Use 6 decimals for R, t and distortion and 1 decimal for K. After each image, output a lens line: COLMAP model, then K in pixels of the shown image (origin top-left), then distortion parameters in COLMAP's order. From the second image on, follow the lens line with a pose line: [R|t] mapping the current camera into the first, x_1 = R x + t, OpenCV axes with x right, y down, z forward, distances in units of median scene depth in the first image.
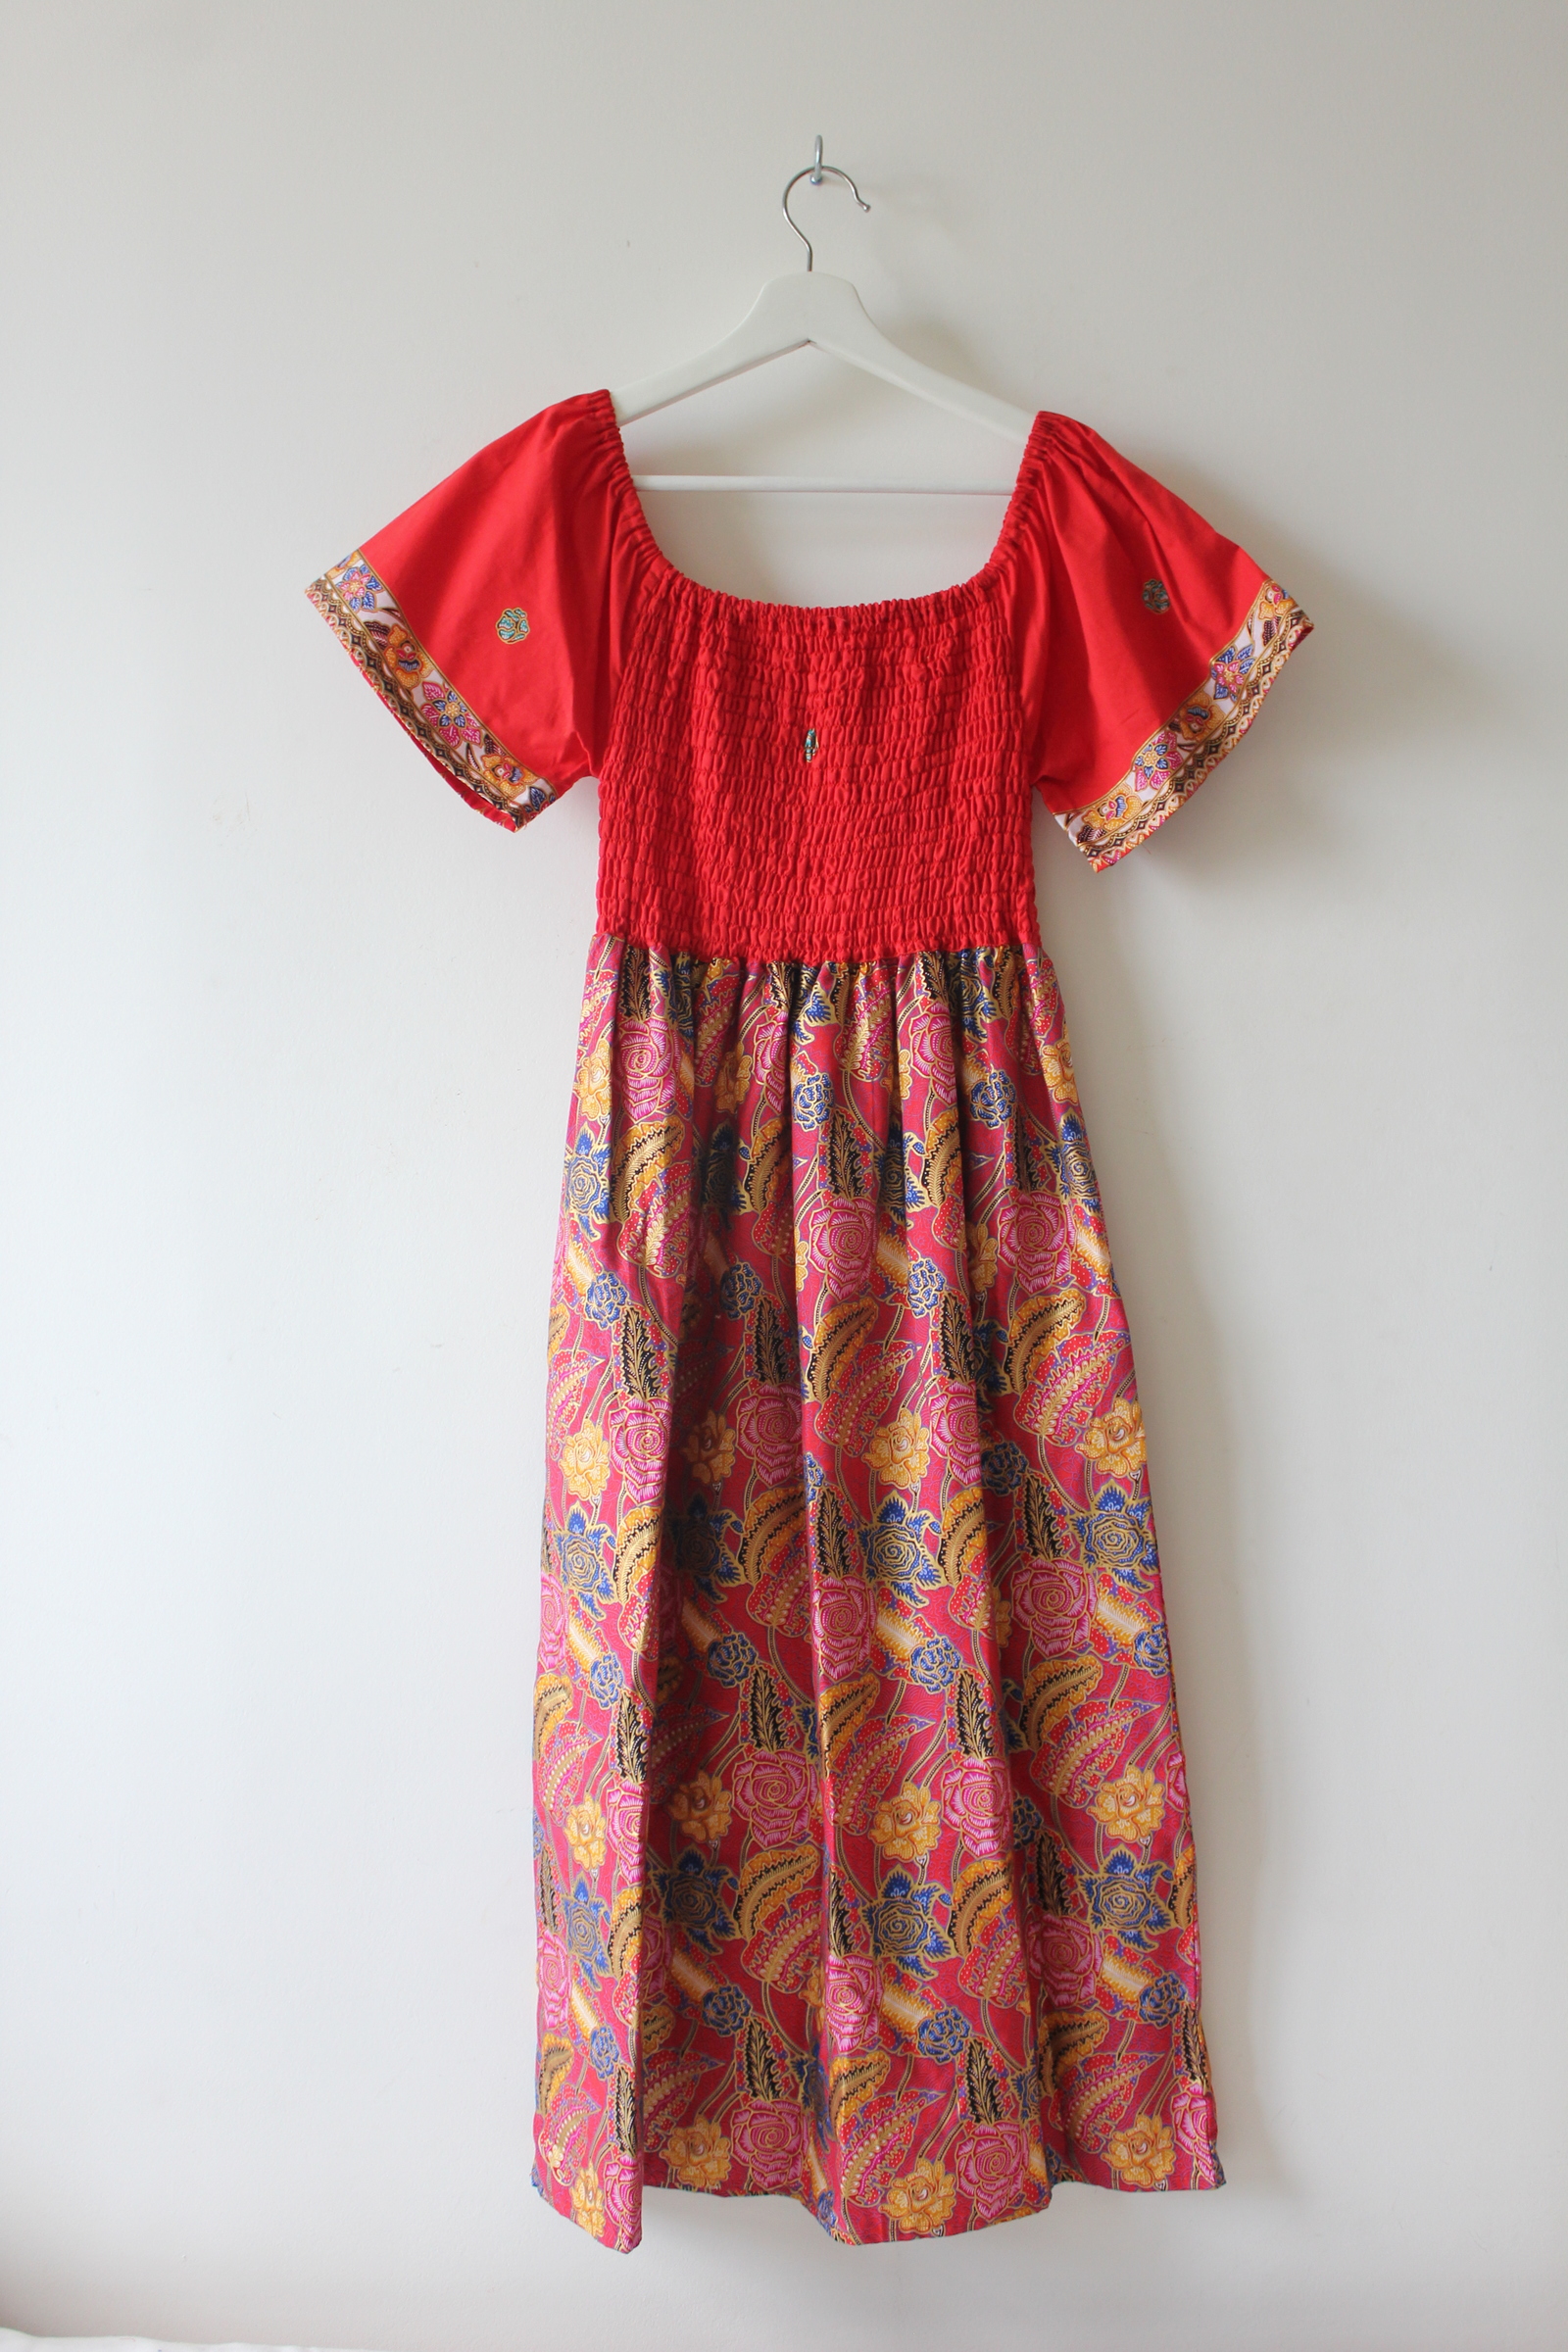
lens RADIAL K [[2246.7, 0, 732.4], [0, 2246.7, 1174.4], [0, 0, 1]] dist [-0.129042, 0.024280]
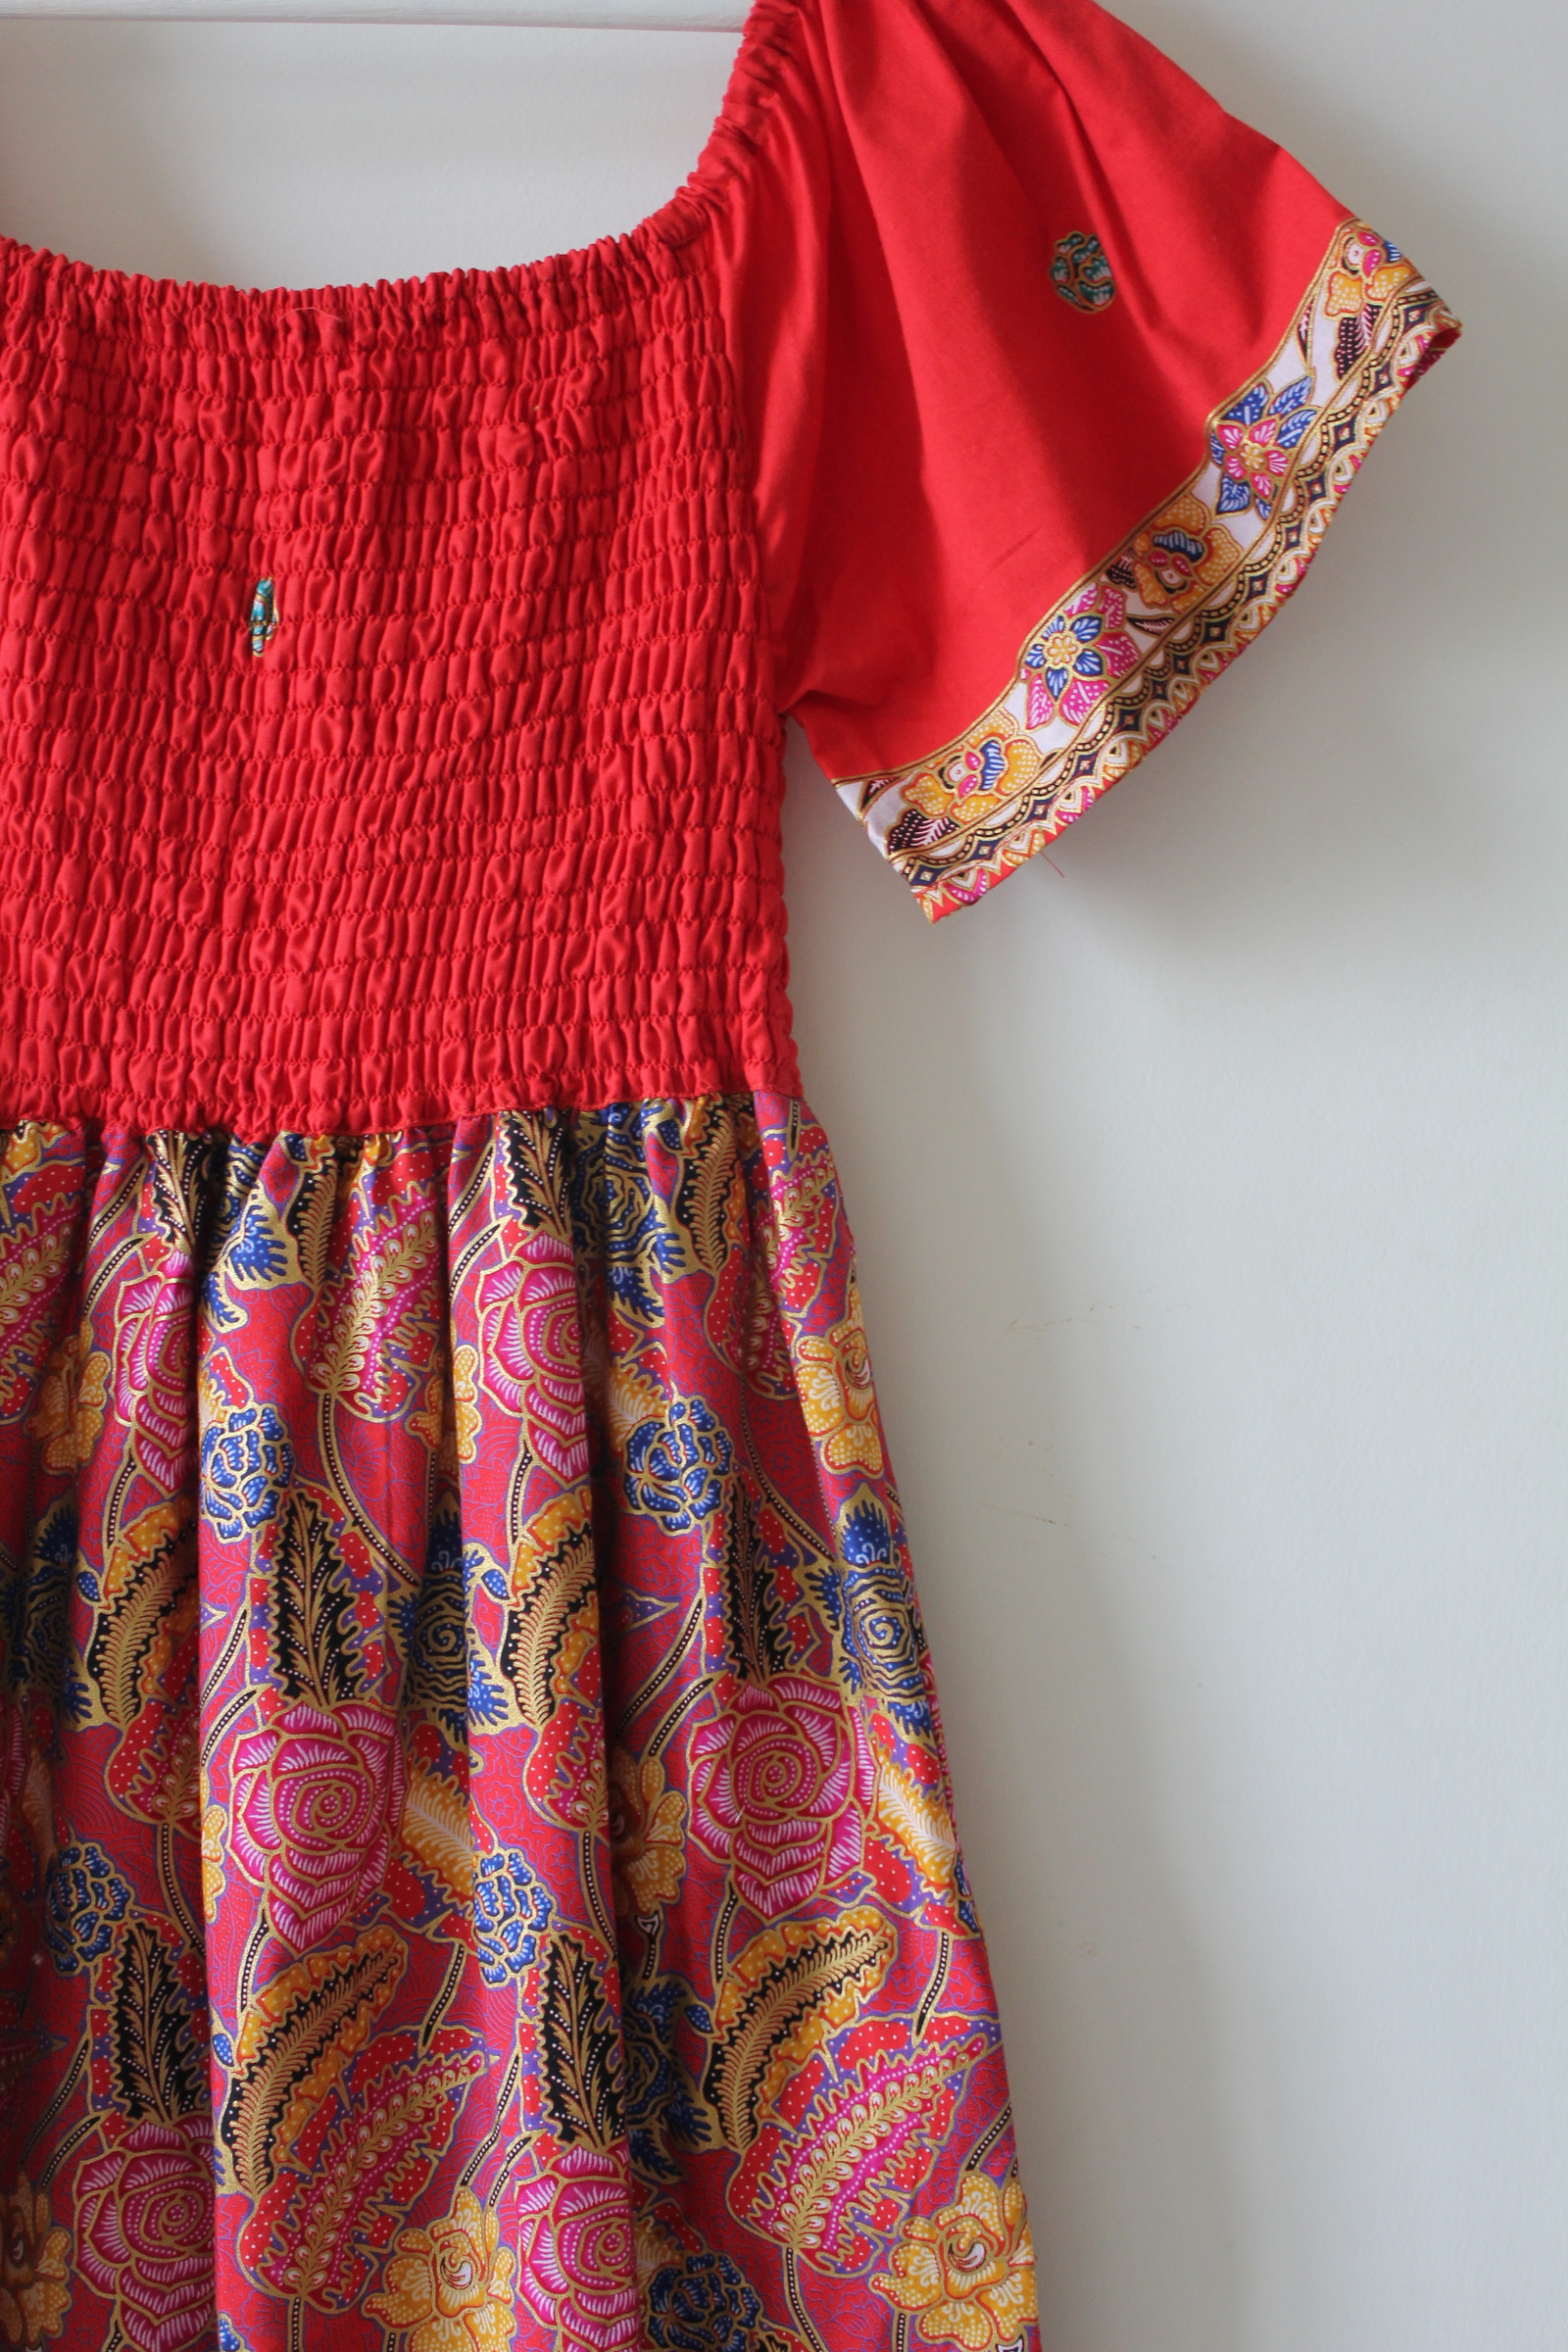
lens RADIAL K [[2564.4, 0, 741.8], [0, 2564.4, 1171.1], [0, 0, 1]] dist [-0.105375, 0.133617]
pose [[0.999716, 0.006700, 0.022854, 0.116585], [-0.006579, 0.999964, -0.005346, -0.085572], [-0.022889, 0.005194, 0.999725, 0.520209]]
